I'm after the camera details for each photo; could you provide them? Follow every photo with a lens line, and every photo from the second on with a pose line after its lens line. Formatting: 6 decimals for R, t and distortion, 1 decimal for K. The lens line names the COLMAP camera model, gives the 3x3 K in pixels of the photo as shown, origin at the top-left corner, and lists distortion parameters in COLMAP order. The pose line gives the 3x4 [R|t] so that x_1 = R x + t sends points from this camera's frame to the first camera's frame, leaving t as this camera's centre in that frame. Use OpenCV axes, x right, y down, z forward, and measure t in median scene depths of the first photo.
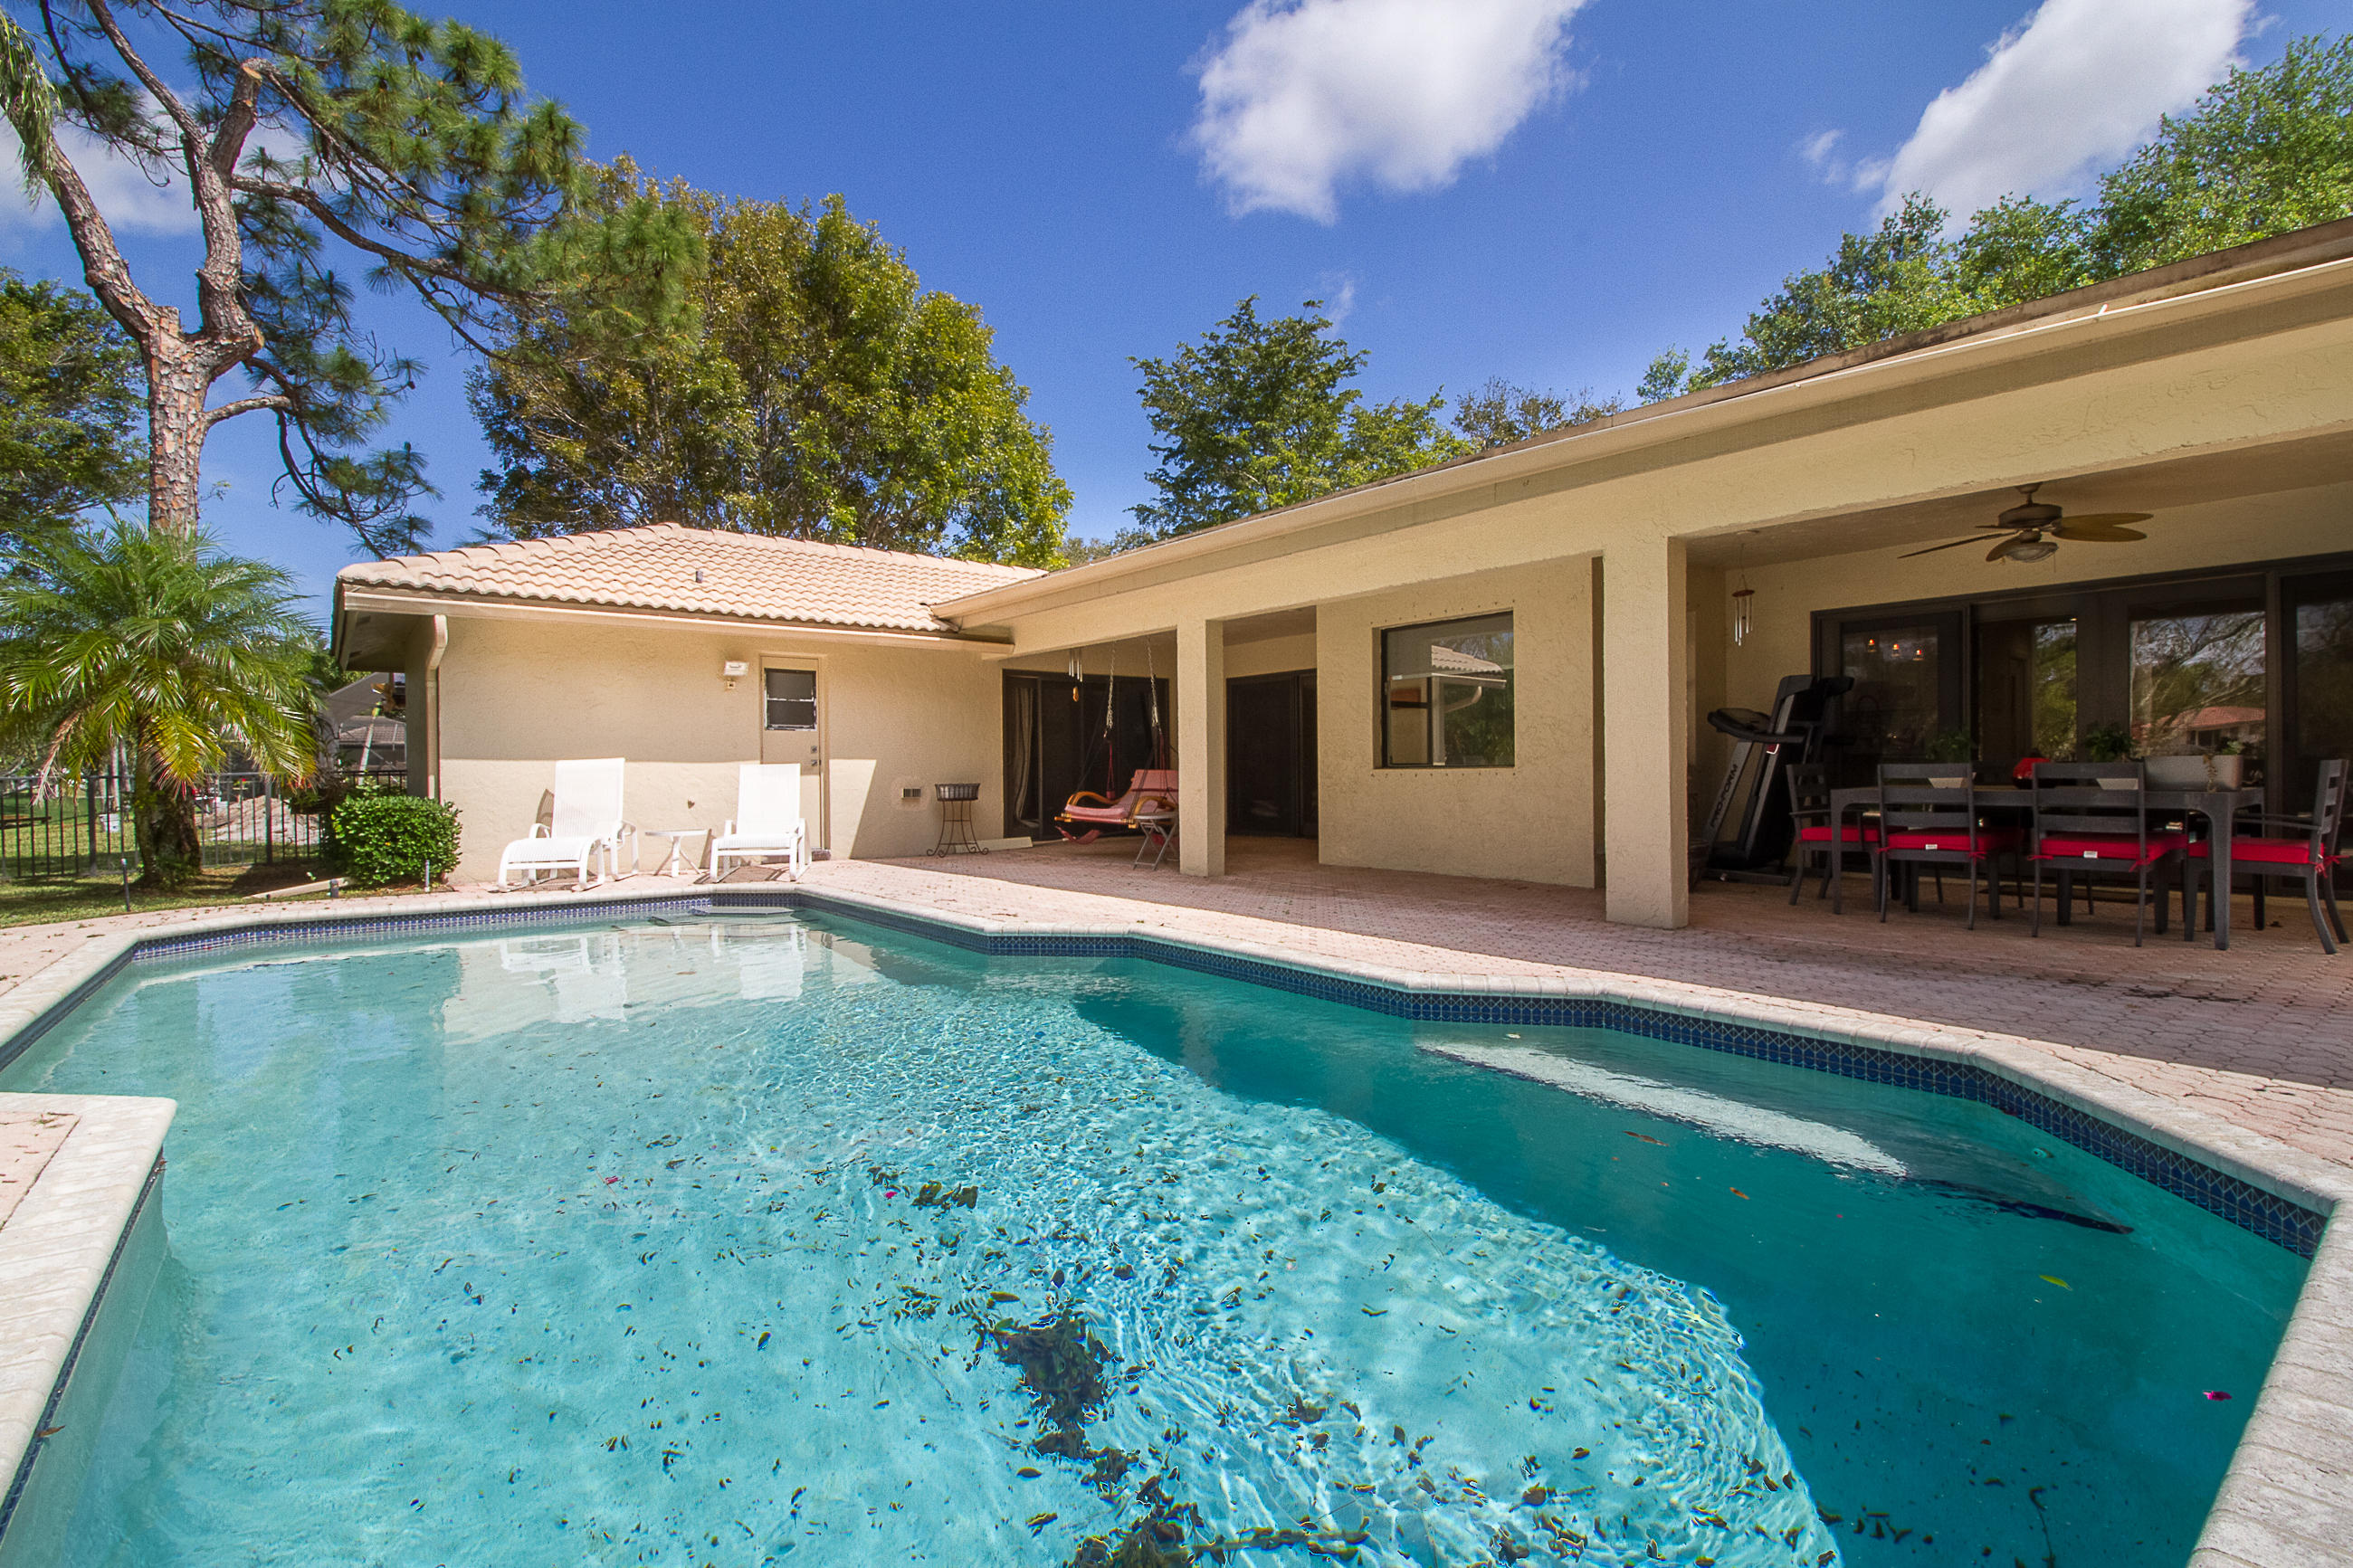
lens RADIAL K [[1099.5, 0, 1181.3], [0, 1099.5, 791.1], [0, 0, 1]] dist [-0.003383, -0.008472]
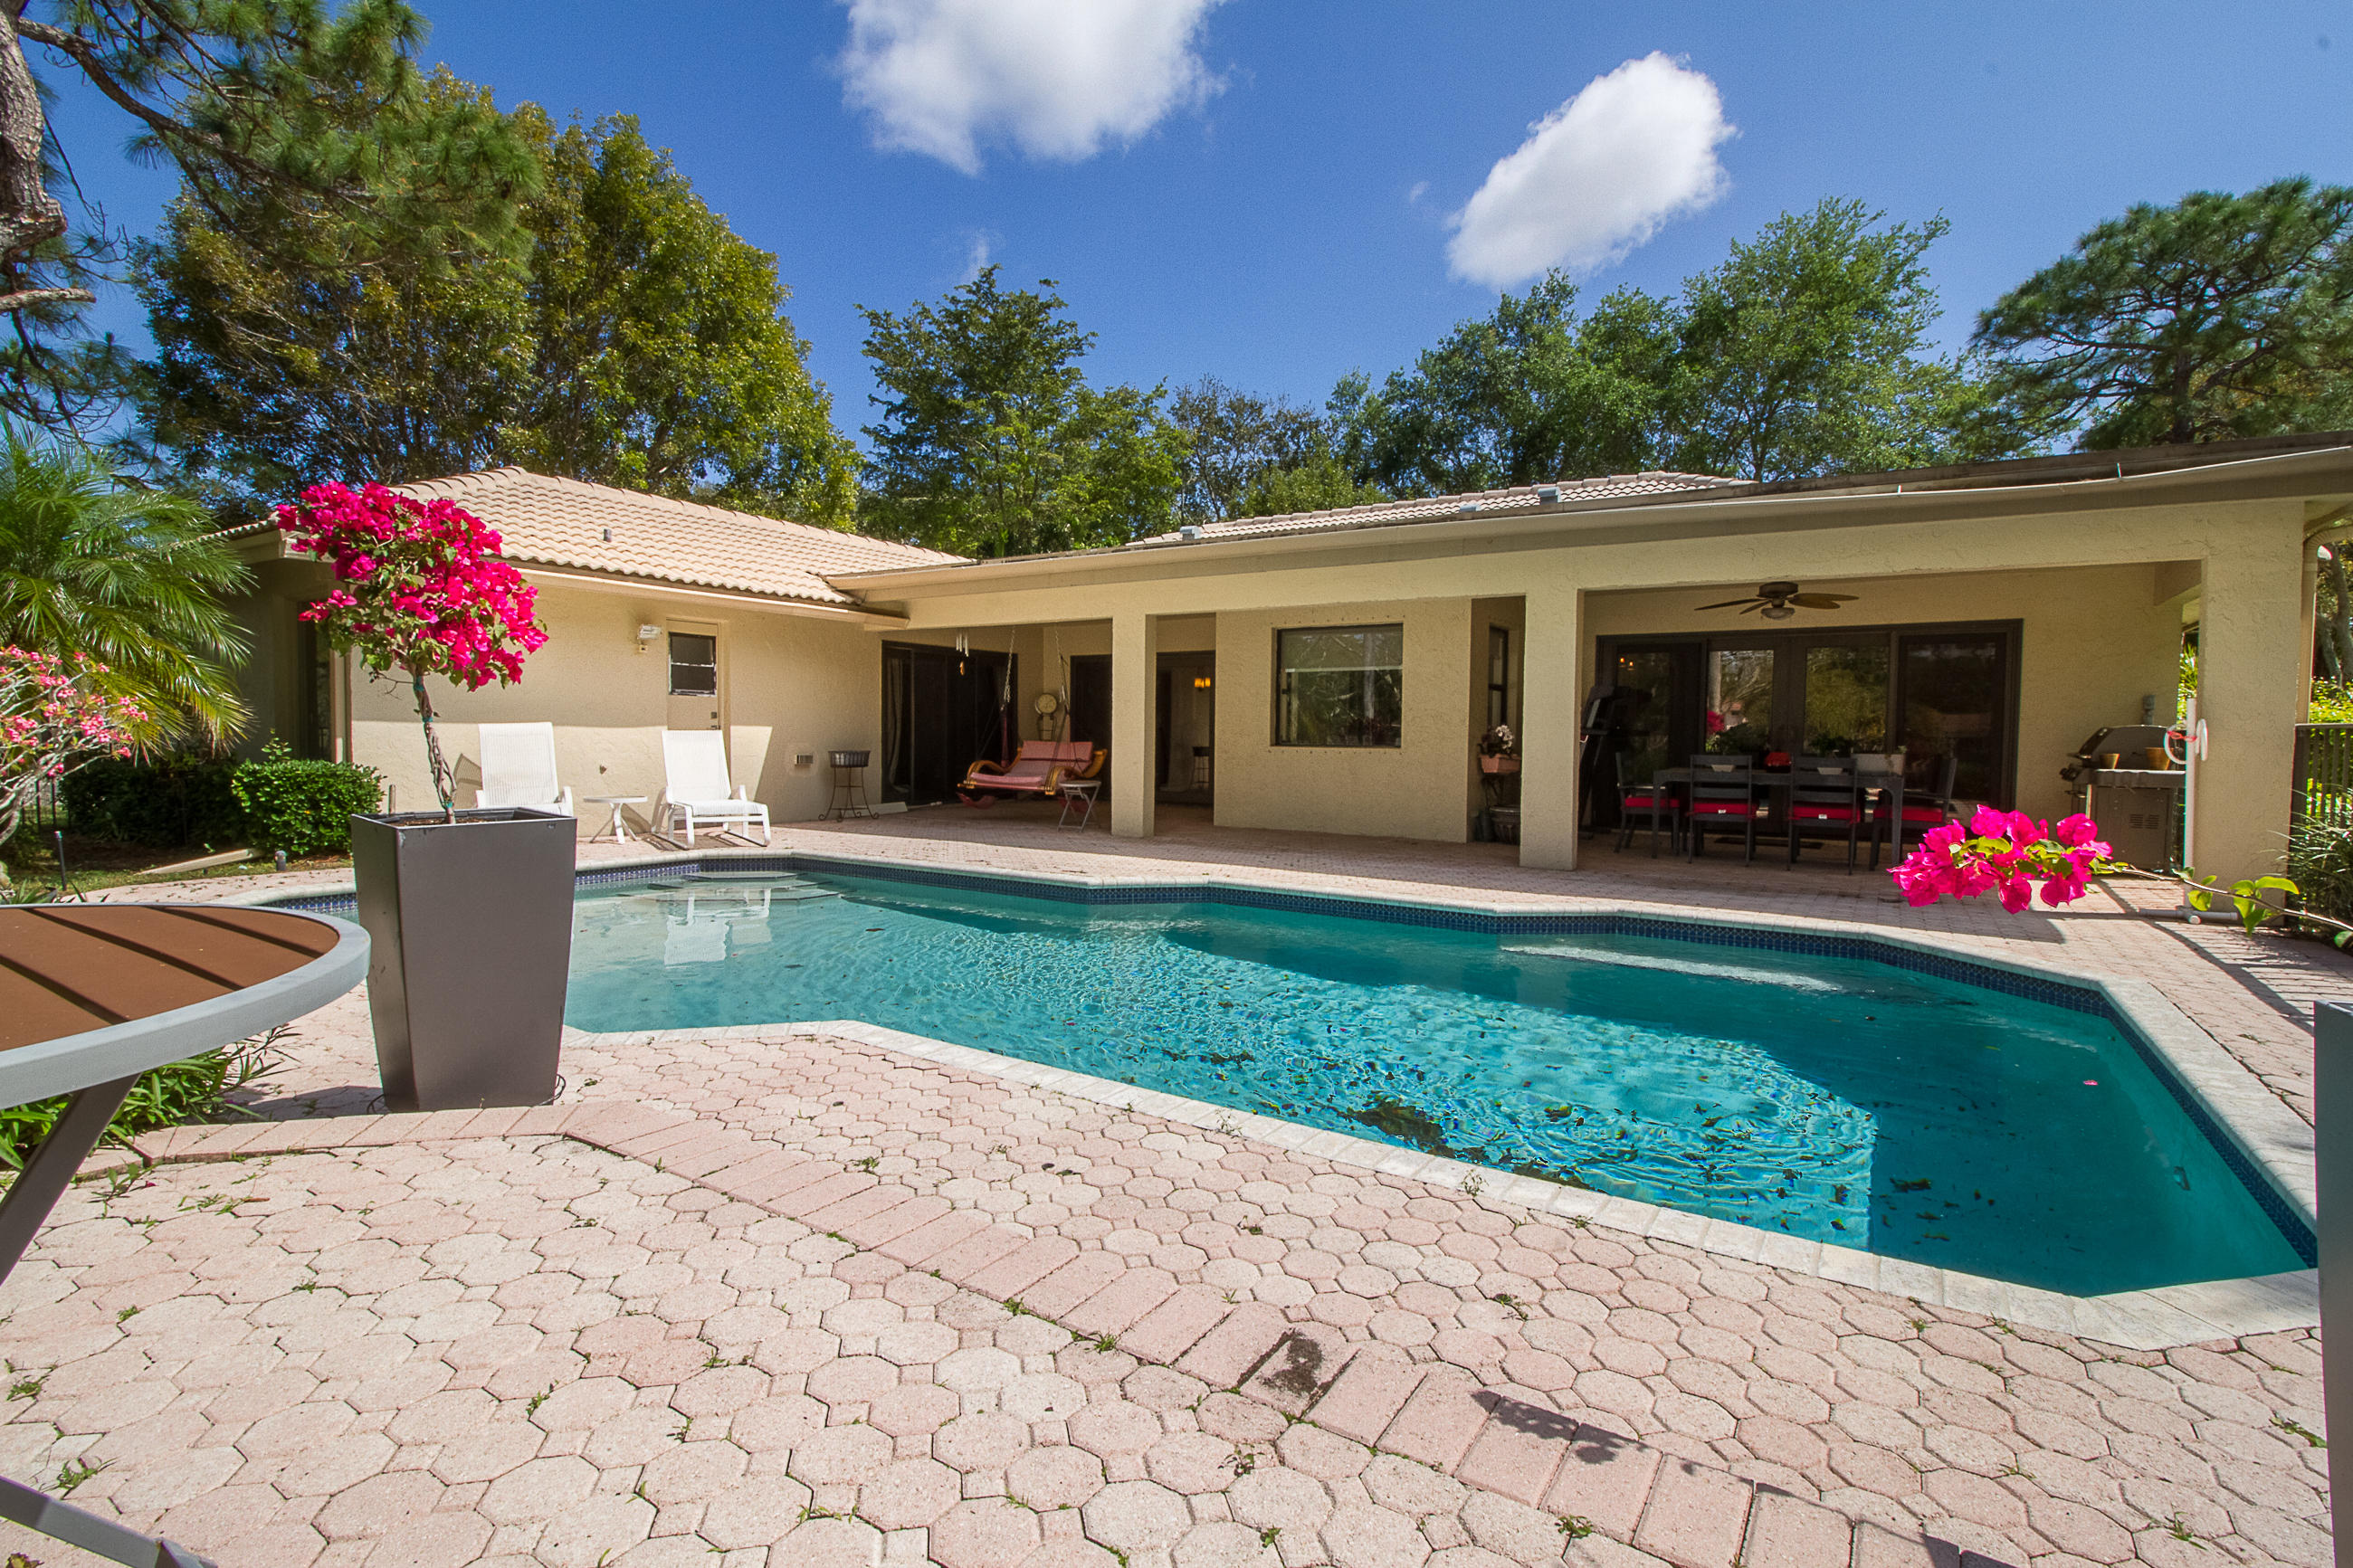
lens RADIAL K [[1099.5, 0, 1180.0], [0, 1099.5, 781.7], [0, 0, 1]] dist [-0.003383, -0.008472]
pose [[0.944966, 0.004677, 0.327135, -0.250117], [-0.014056, 0.999555, 0.026314, -0.008963], [-0.326866, -0.029464, 0.944611, -0.078672]]
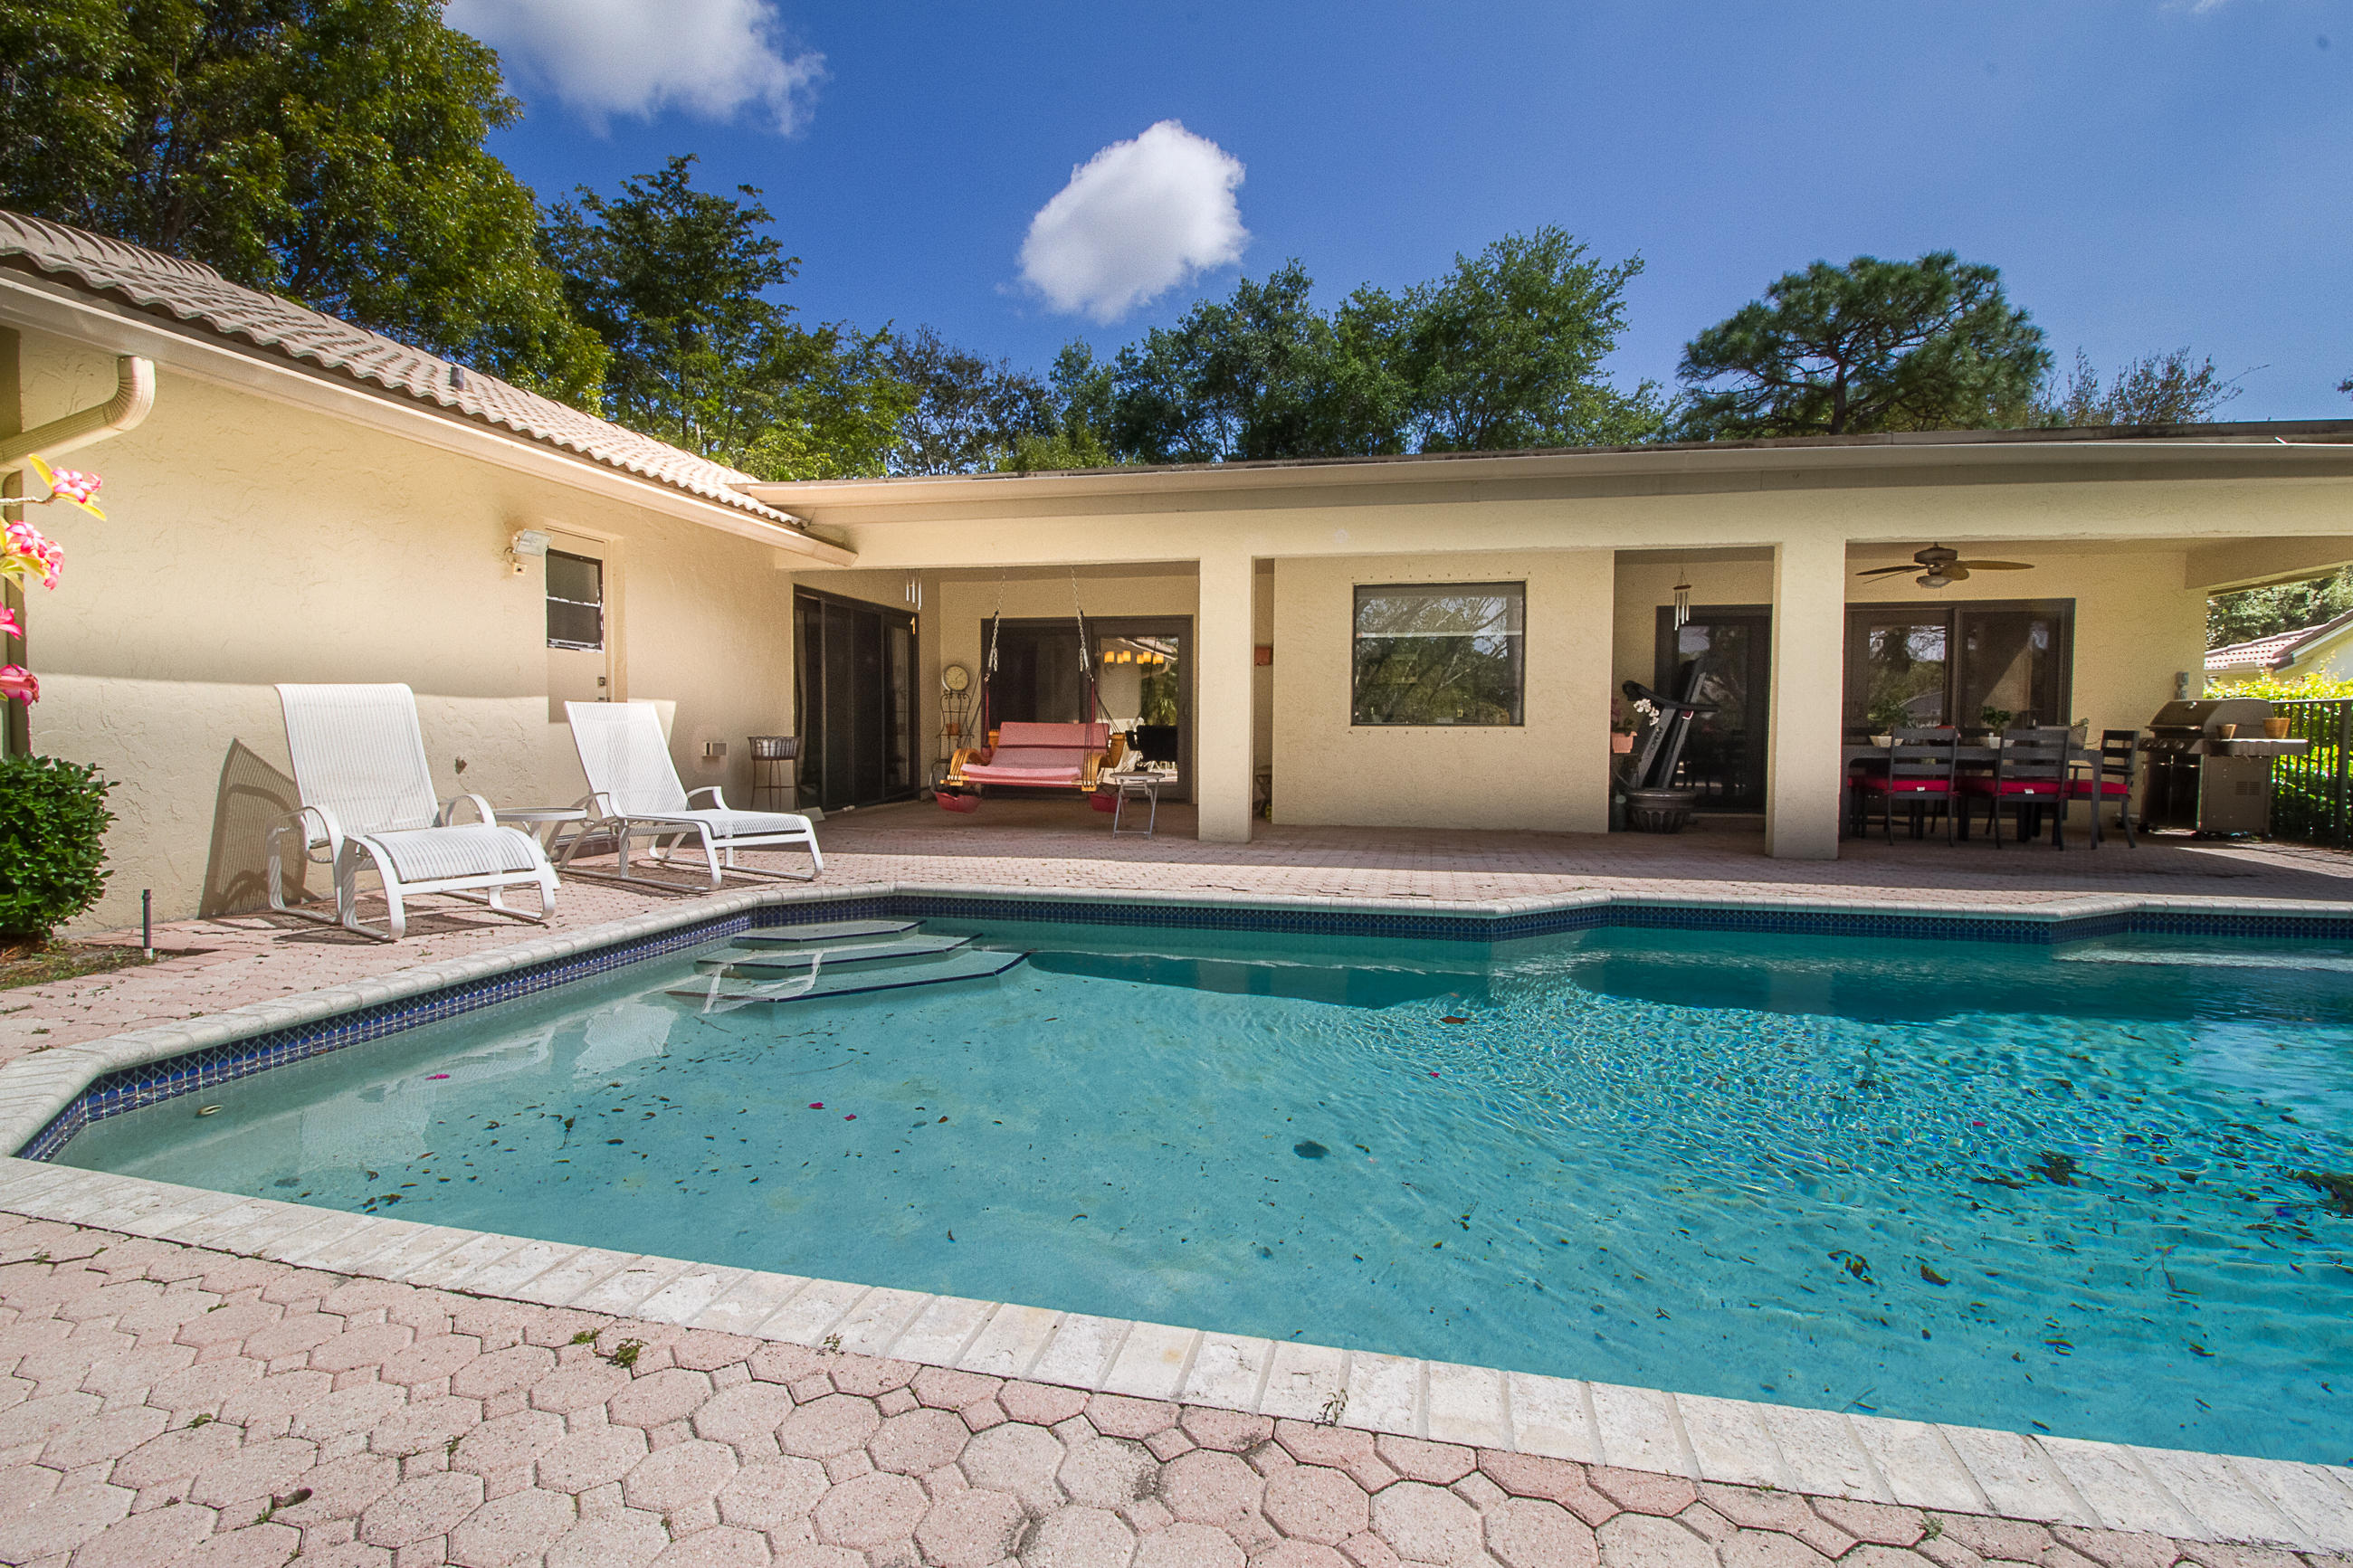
lens RADIAL K [[1099.5, 0, 1176.0], [0, 1099.5, 782.9], [0, 0, 1]] dist [-0.003383, -0.008472]
pose [[0.768655, -0.016271, 0.639456, -0.469465], [-0.002028, 0.999609, 0.027874, 0.003381], [-0.639660, -0.022722, 0.768322, 0.274234]]
